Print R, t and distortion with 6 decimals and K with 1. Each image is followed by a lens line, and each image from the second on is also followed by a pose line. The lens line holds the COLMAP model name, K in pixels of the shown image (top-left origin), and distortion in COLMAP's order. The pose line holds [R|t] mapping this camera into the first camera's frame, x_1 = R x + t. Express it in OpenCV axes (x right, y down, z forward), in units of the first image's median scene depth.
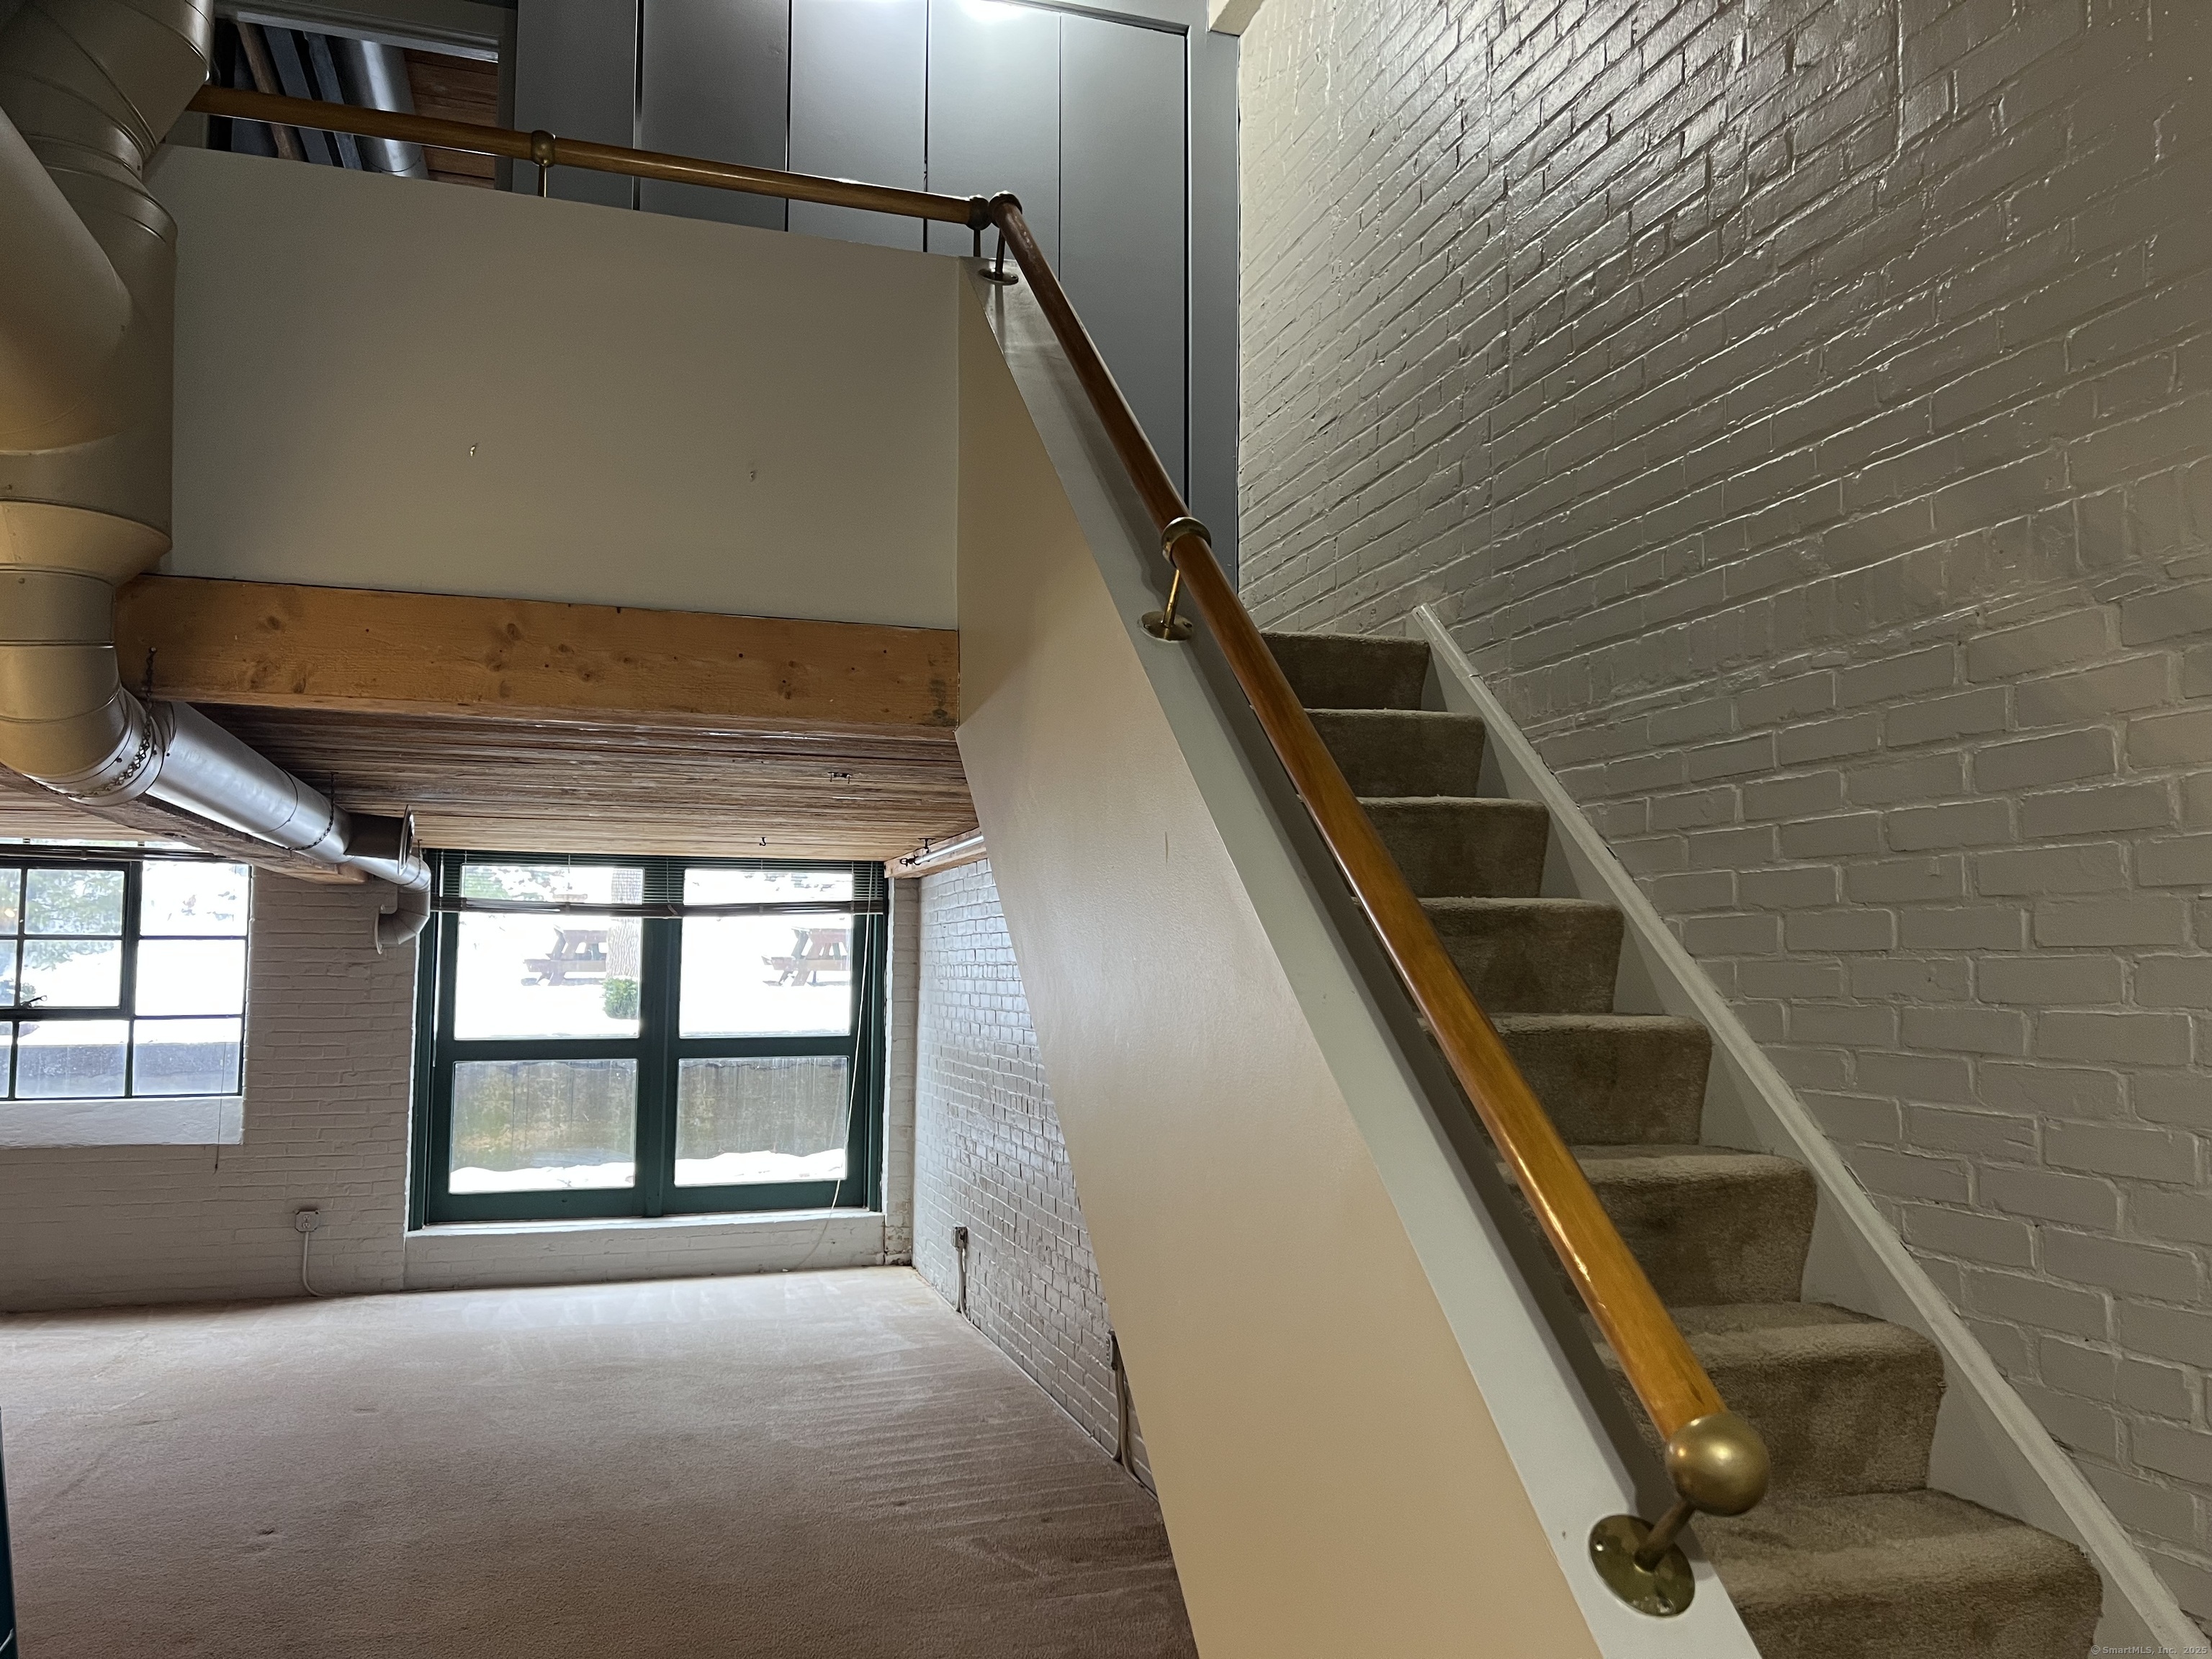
lens RADIAL K [[1667.6, 0, 1106.5], [0, 1667.6, 816.1], [0, 0, 1]] dist [0.037037, -0.026725]
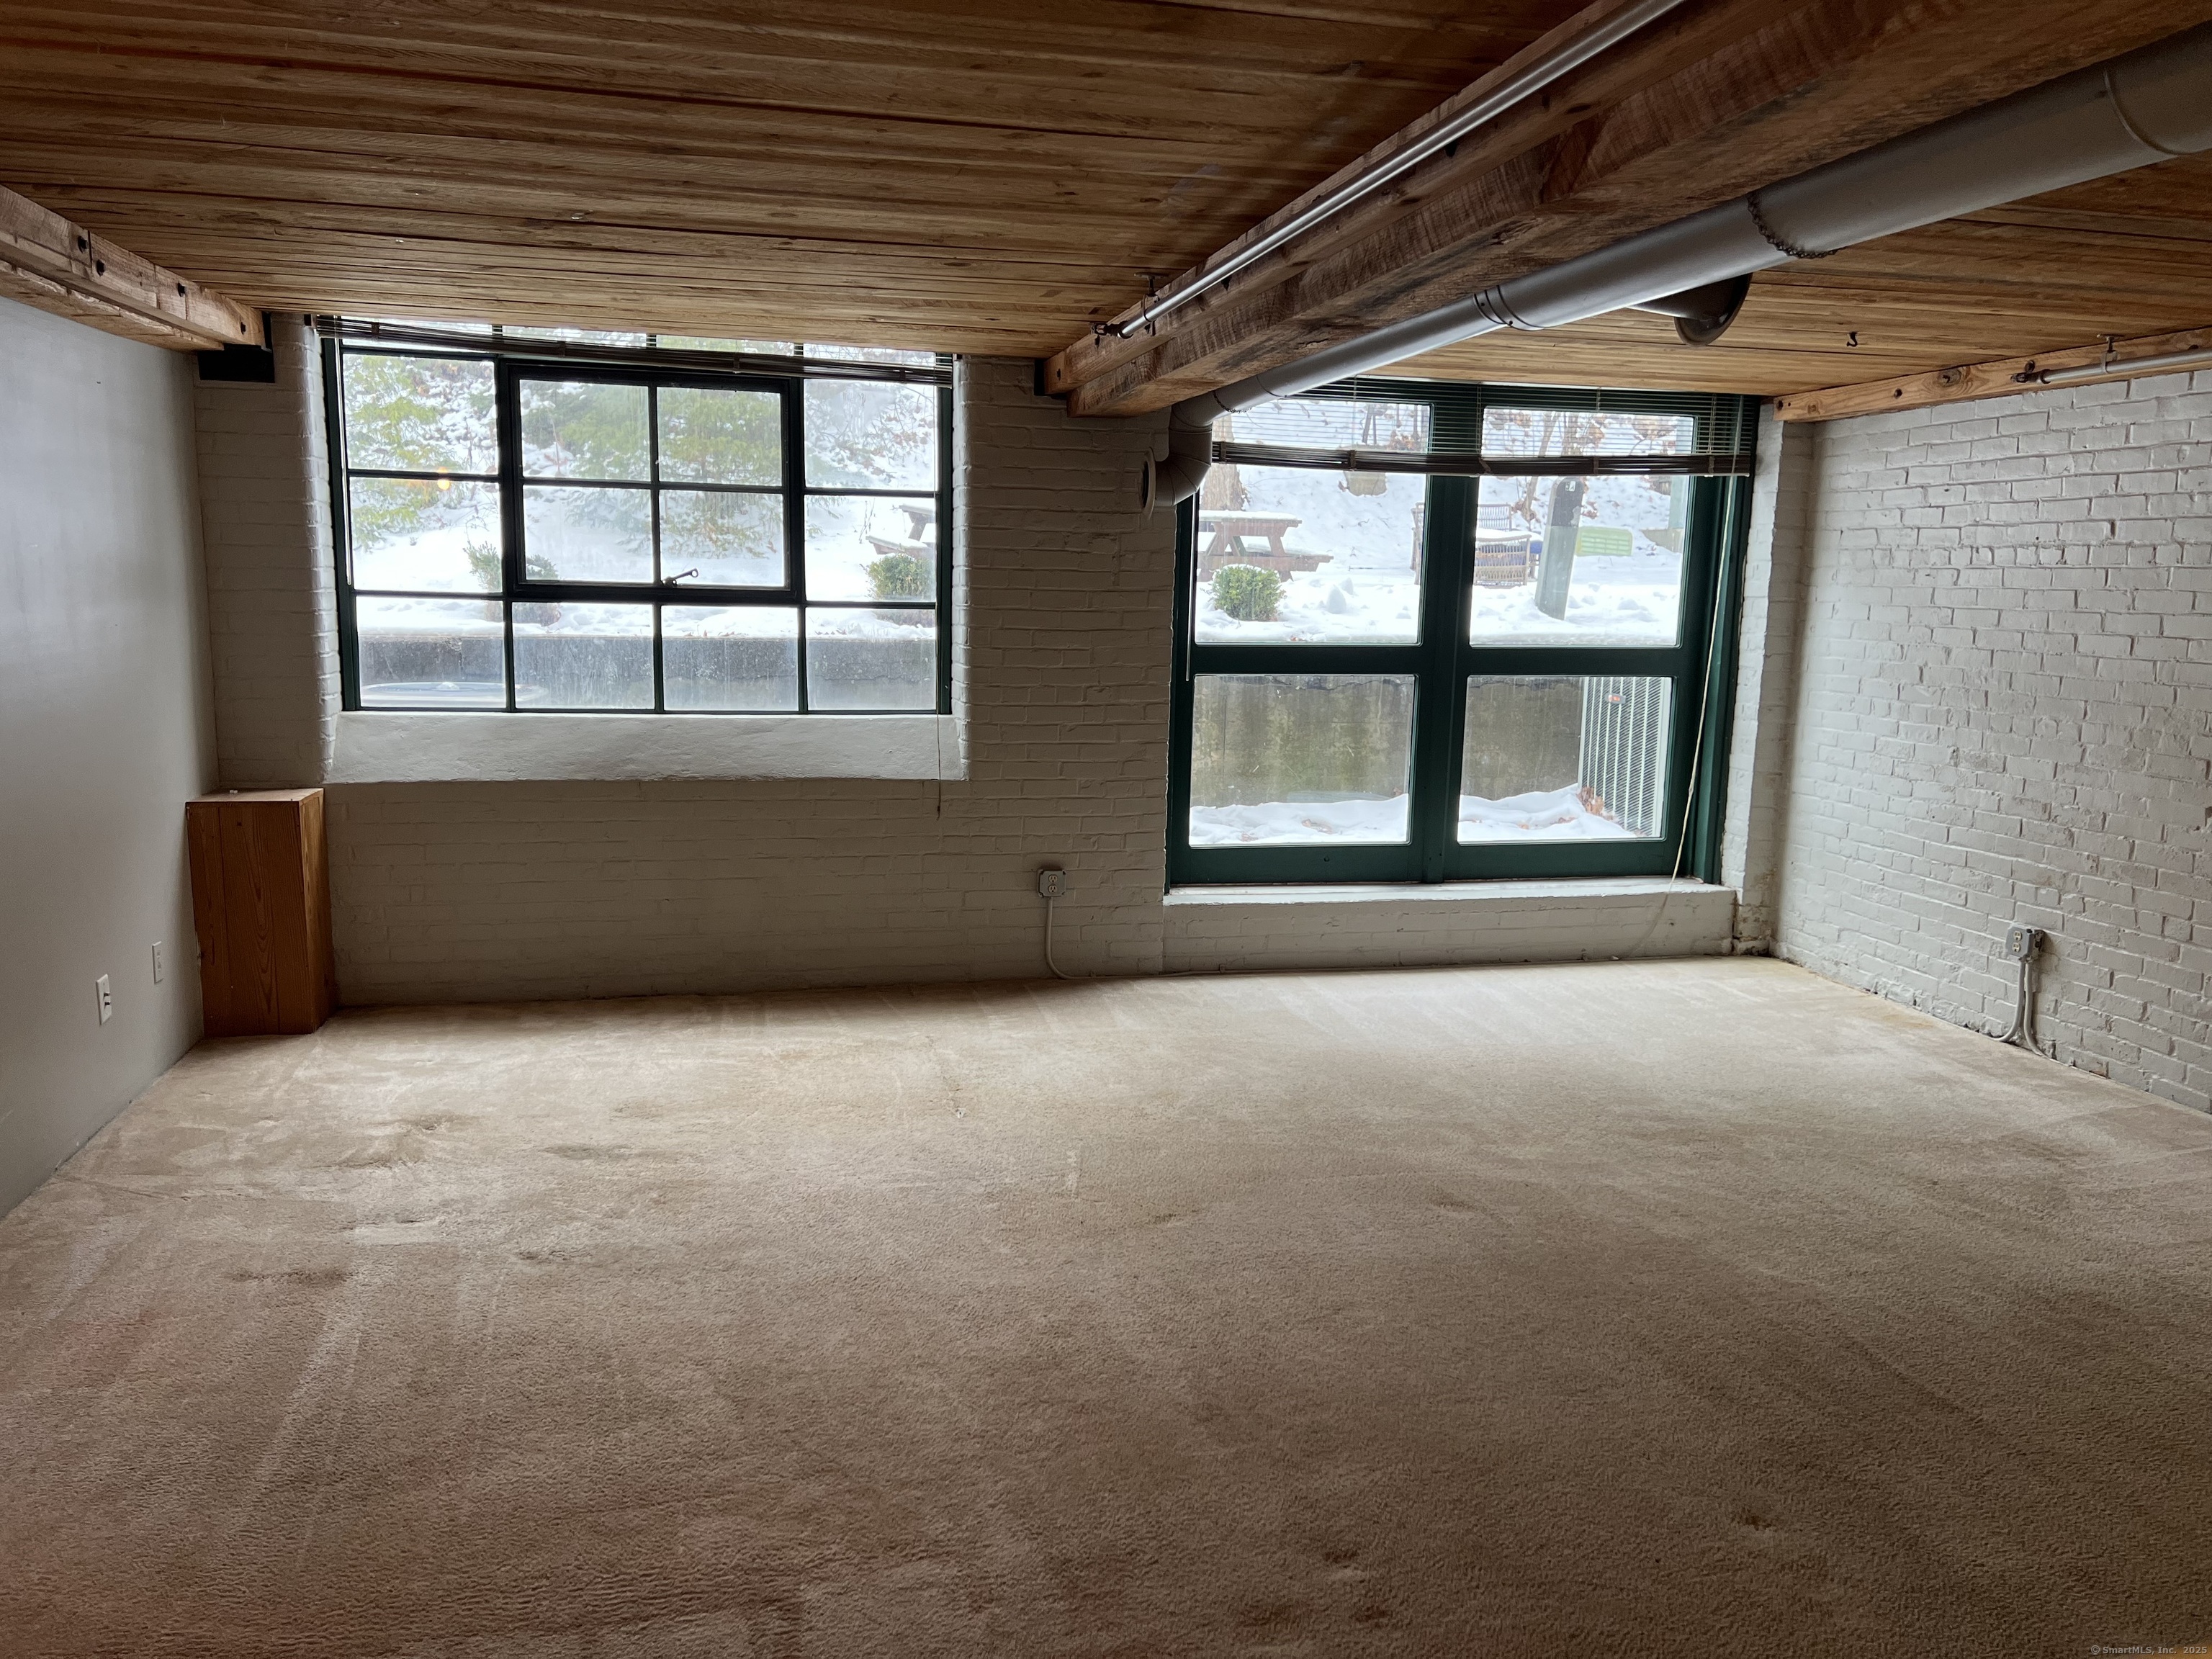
lens RADIAL K [[1667.6, 0, 1112.1], [0, 1667.6, 840.0], [0, 0, 1]] dist [0.037037, -0.026725]
pose [[0.996725, 0.027106, -0.076190, -0.371925], [-0.007796, 0.969972, 0.243092, 0.040946], [0.080491, -0.241702, 0.967006, 0.278910]]
